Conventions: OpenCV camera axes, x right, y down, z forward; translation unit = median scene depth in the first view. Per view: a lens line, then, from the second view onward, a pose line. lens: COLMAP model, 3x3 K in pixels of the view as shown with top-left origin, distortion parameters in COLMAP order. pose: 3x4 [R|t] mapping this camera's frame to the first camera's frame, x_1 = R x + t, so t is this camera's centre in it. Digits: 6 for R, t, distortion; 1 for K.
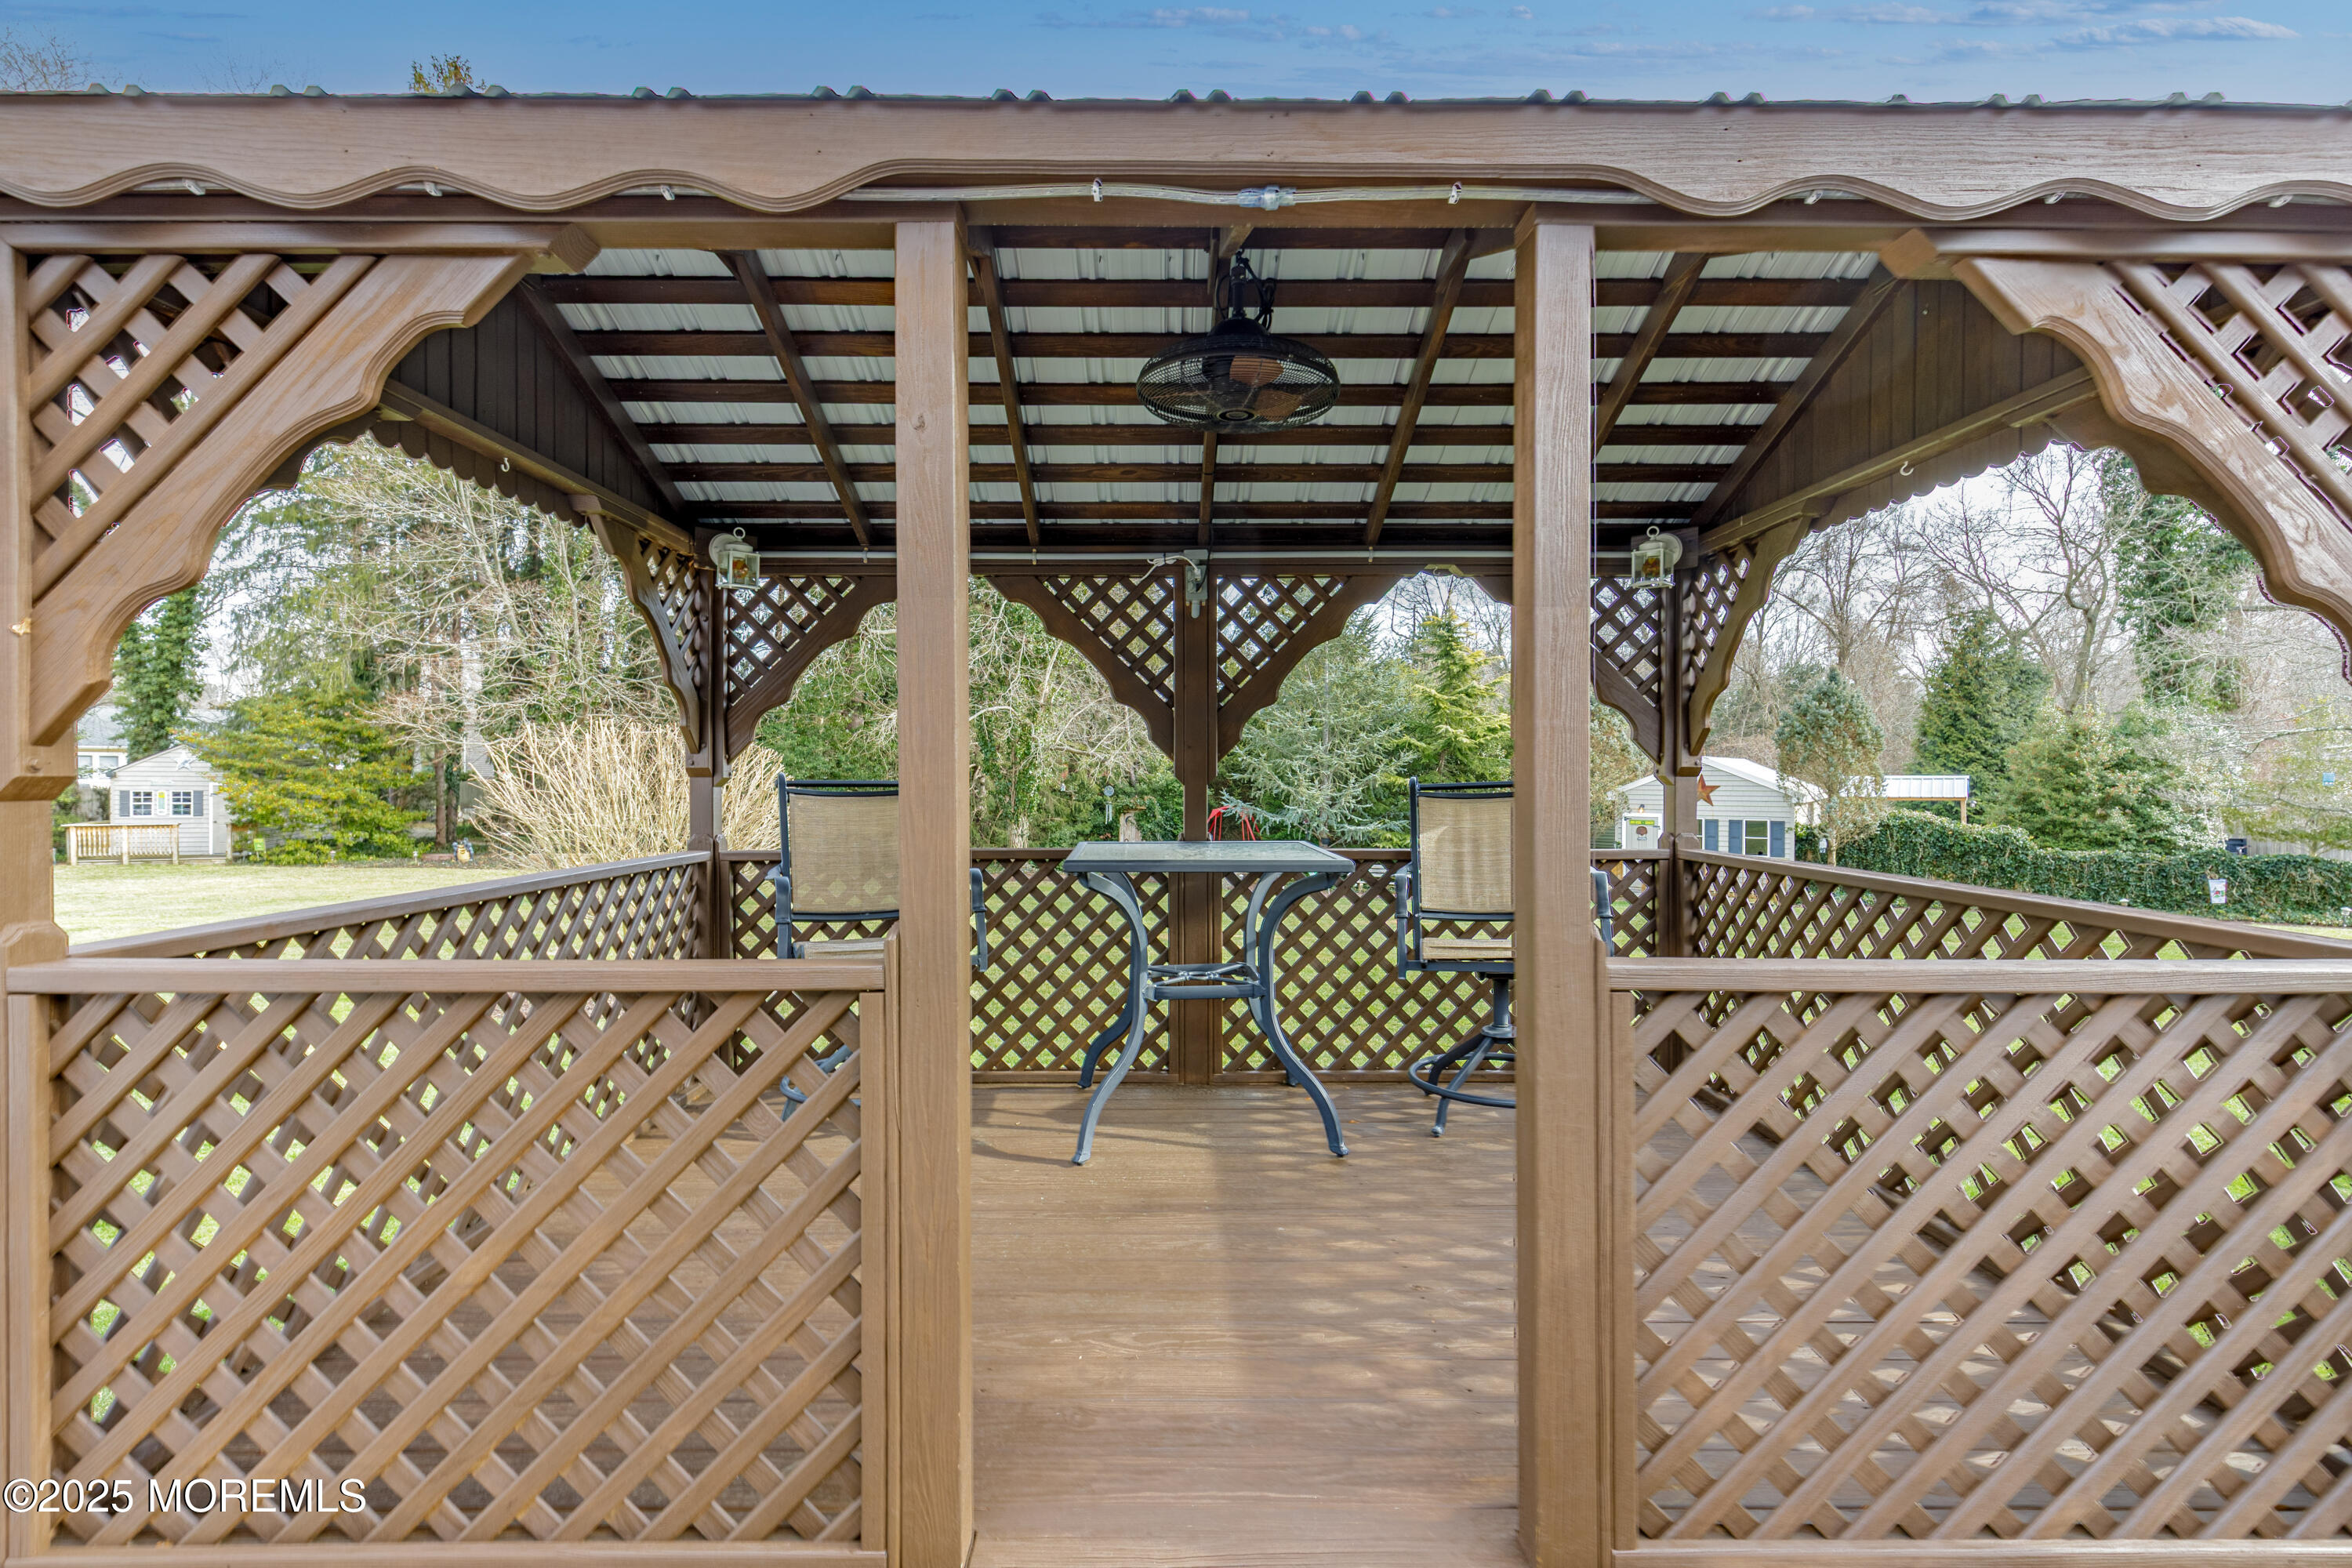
lens RADIAL K [[1098.6, 0, 1140.5], [0, 1098.6, 786.0], [0, 0, 1]] dist [0.001190, -0.001146]
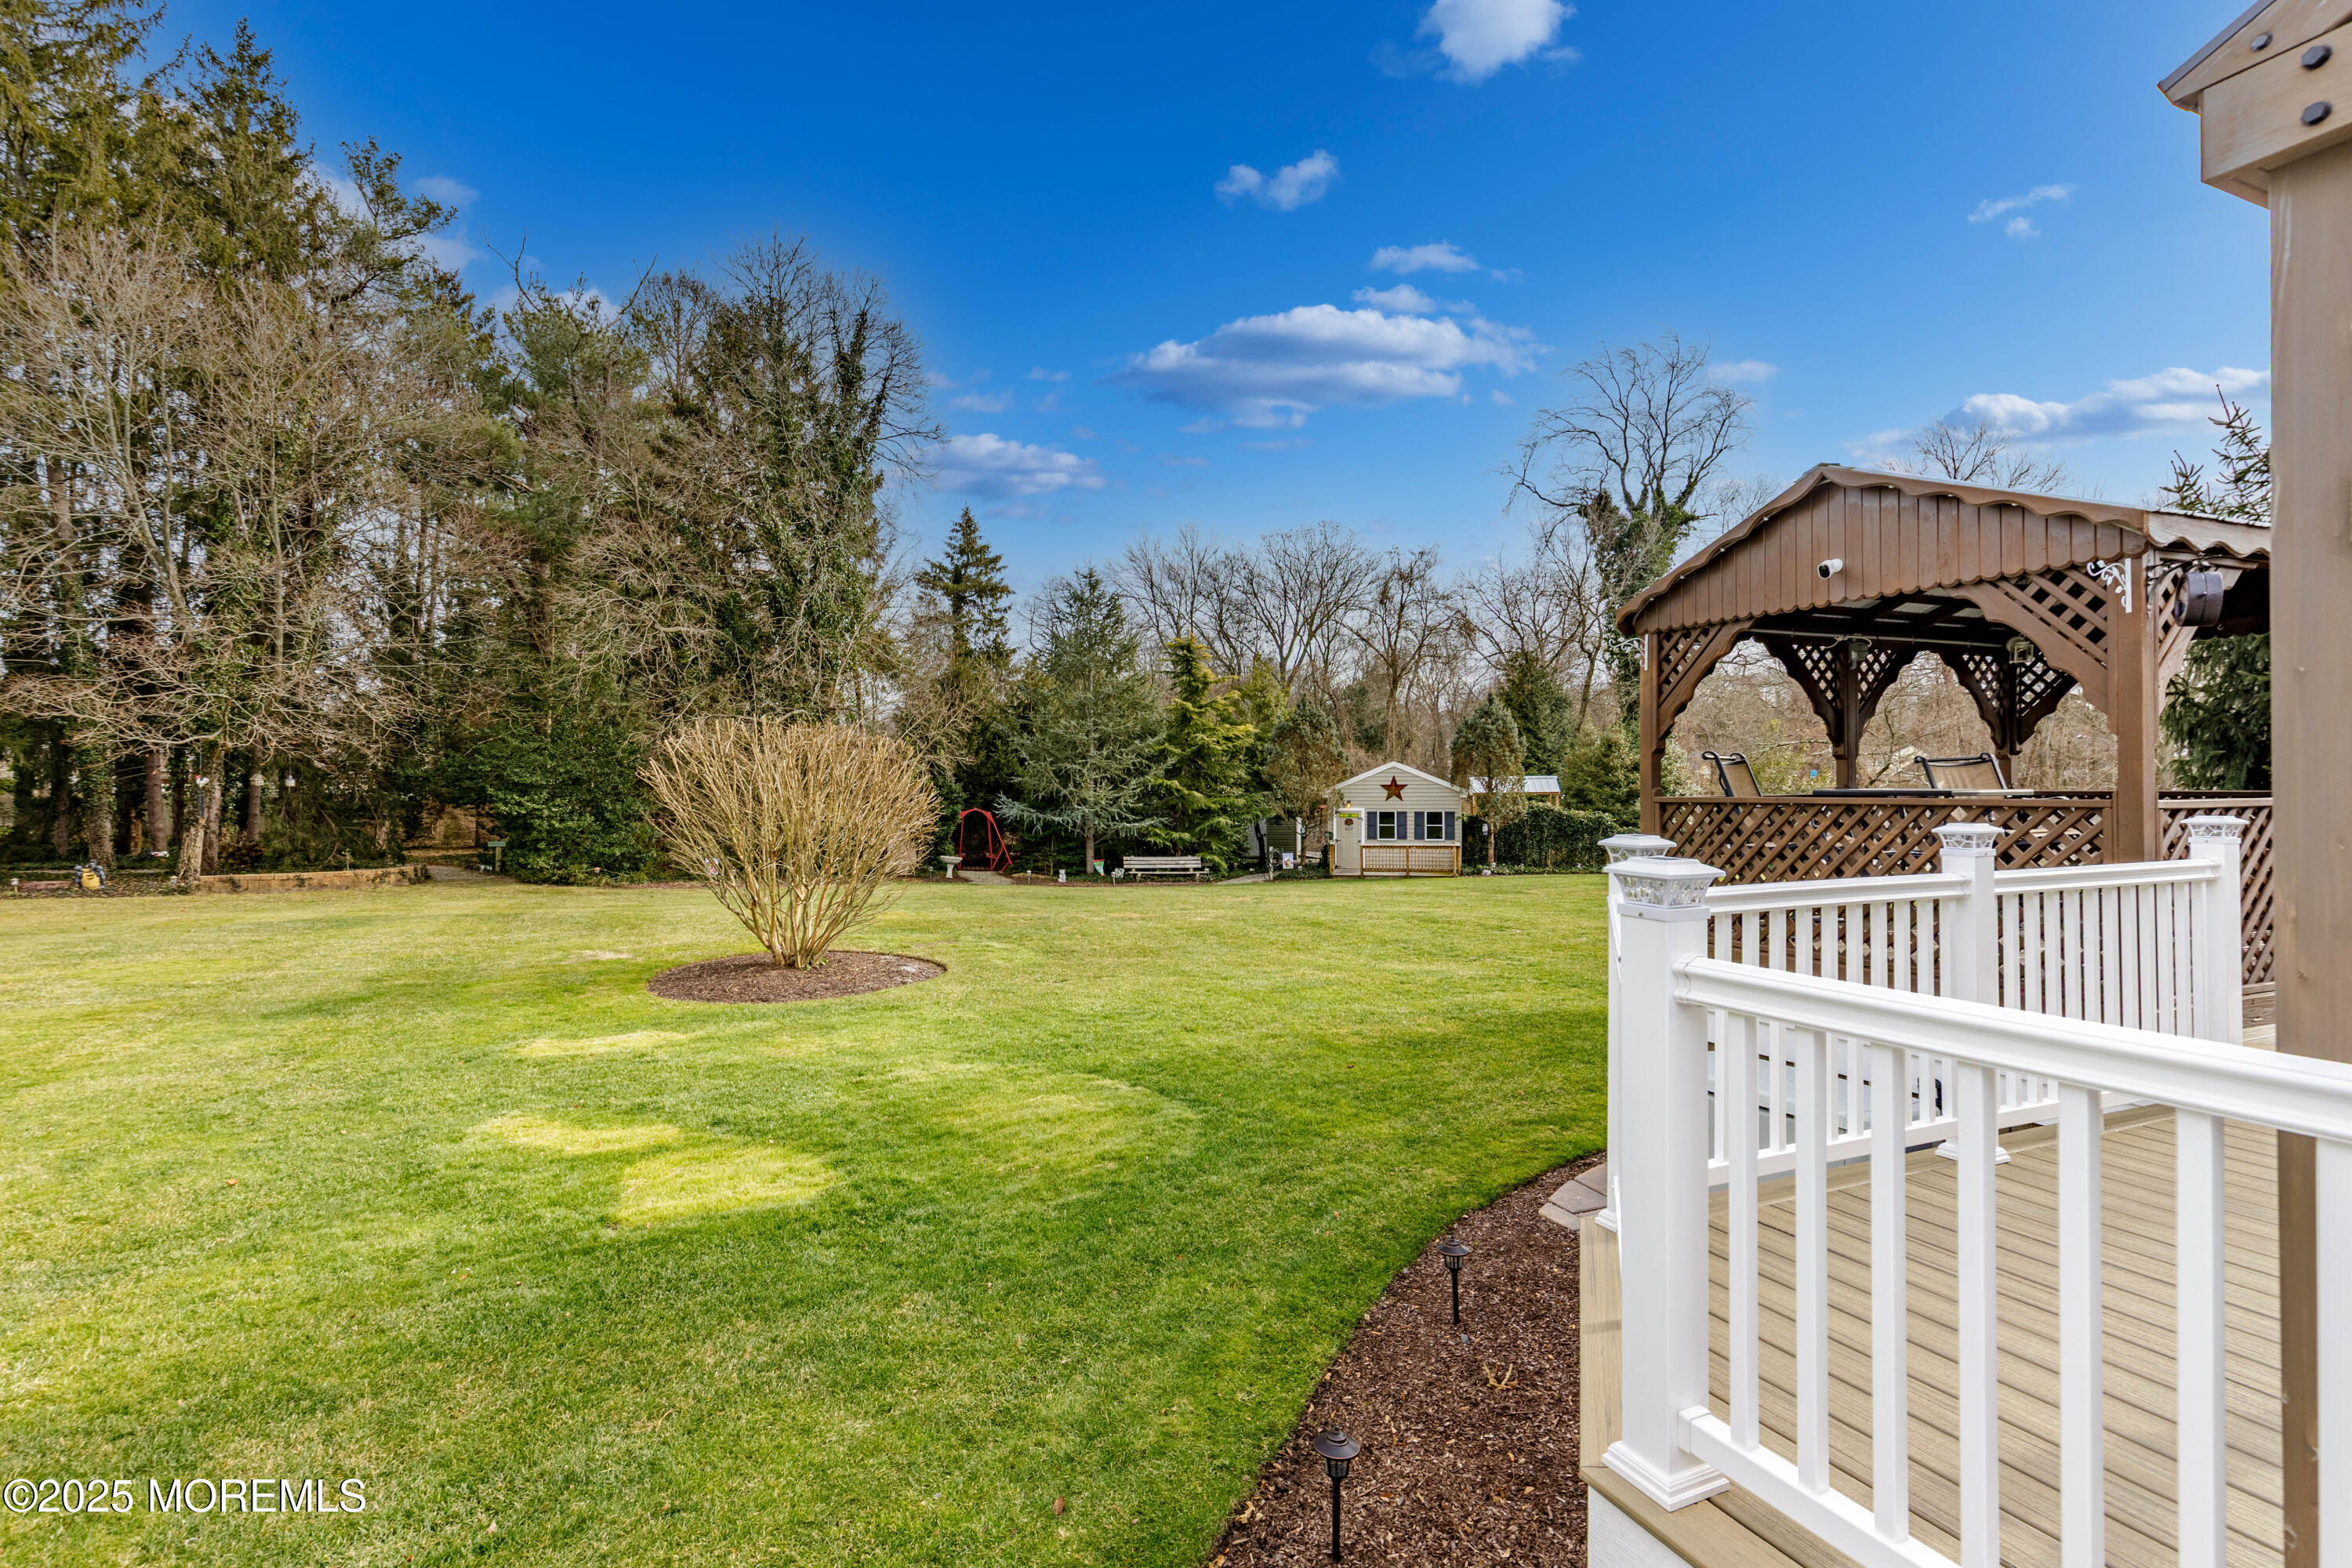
lens RADIAL K [[1098.6, 0, 1140.5], [0, 1098.6, 786.0], [0, 0, 1]] dist [0.001190, -0.001146]
pose [[0.923085, -0.007724, 0.384519, -0.221172], [0.011023, 0.999919, -0.006376, 0.005775], [-0.384439, 0.010124, 0.923095, -0.035063]]
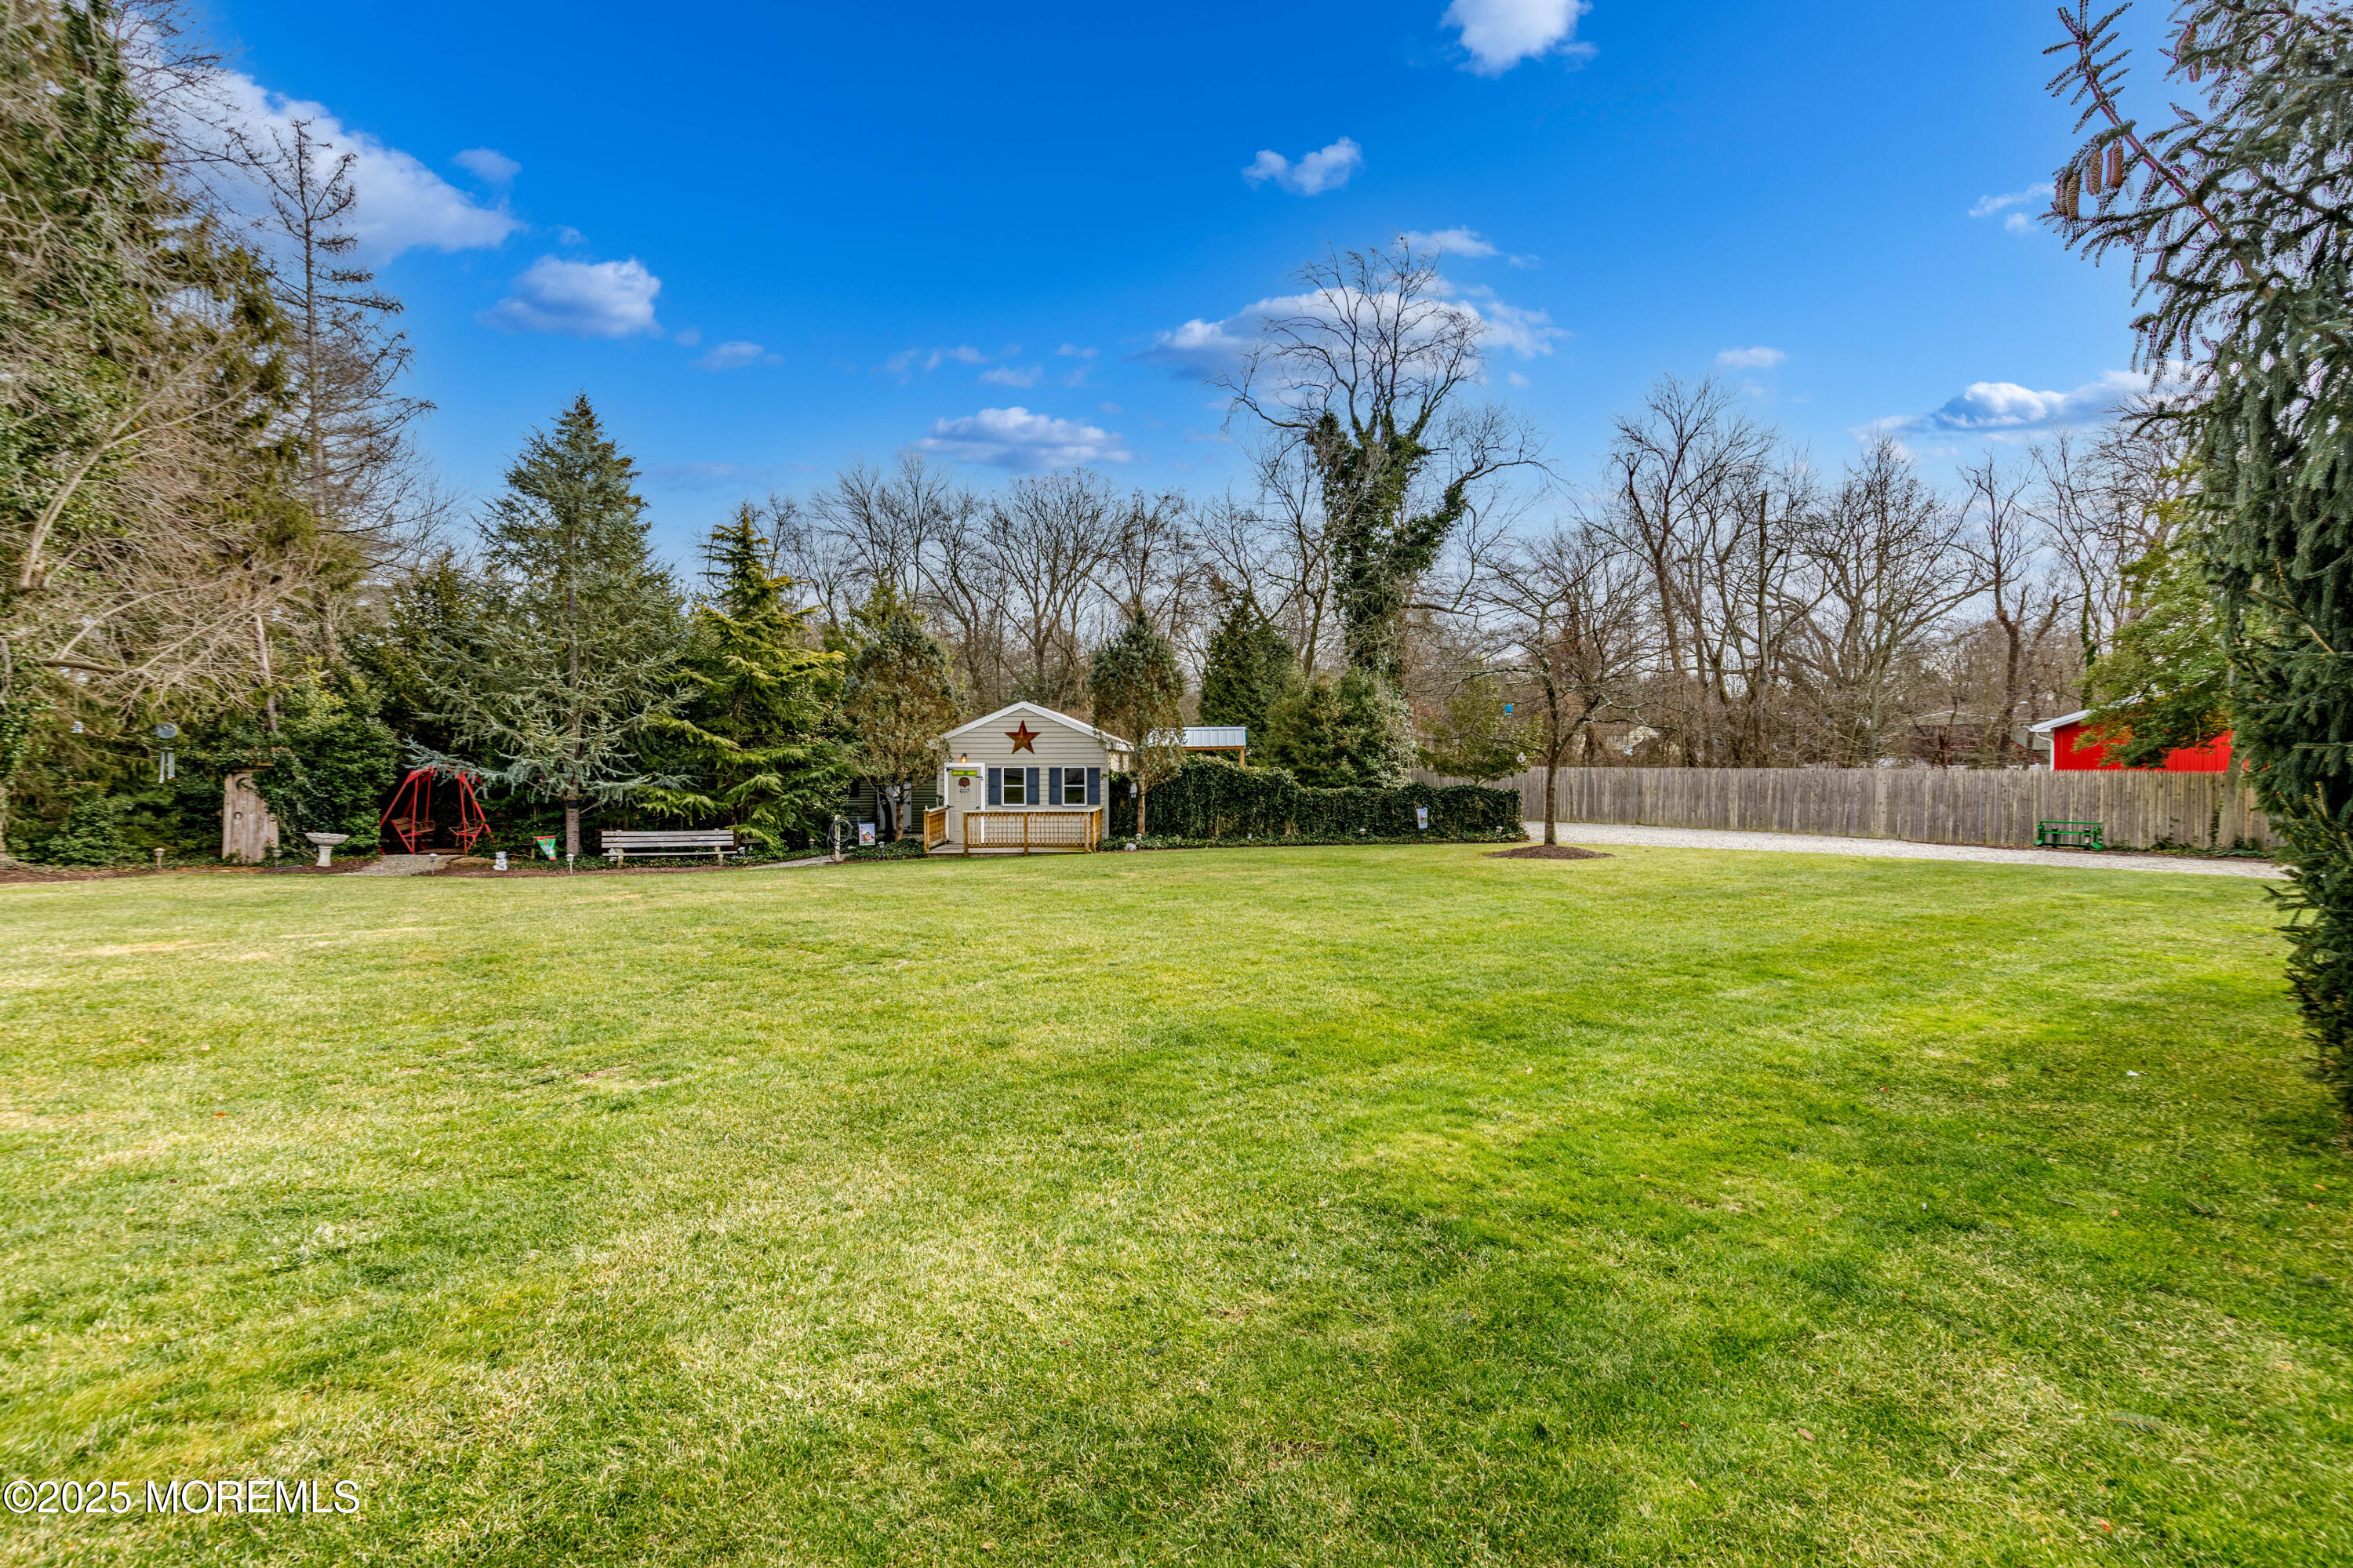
lens RADIAL K [[1108.1, 0, 1197.1], [0, 1108.1, 777.1], [0, 0, 1]] dist [0.002927, -0.000134]
pose [[0.811829, -0.013021, 0.583750, 0.074445], [0.008660, 0.999910, 0.010259, 0.028245], [-0.583831, -0.003274, 0.811868, 0.137264]]
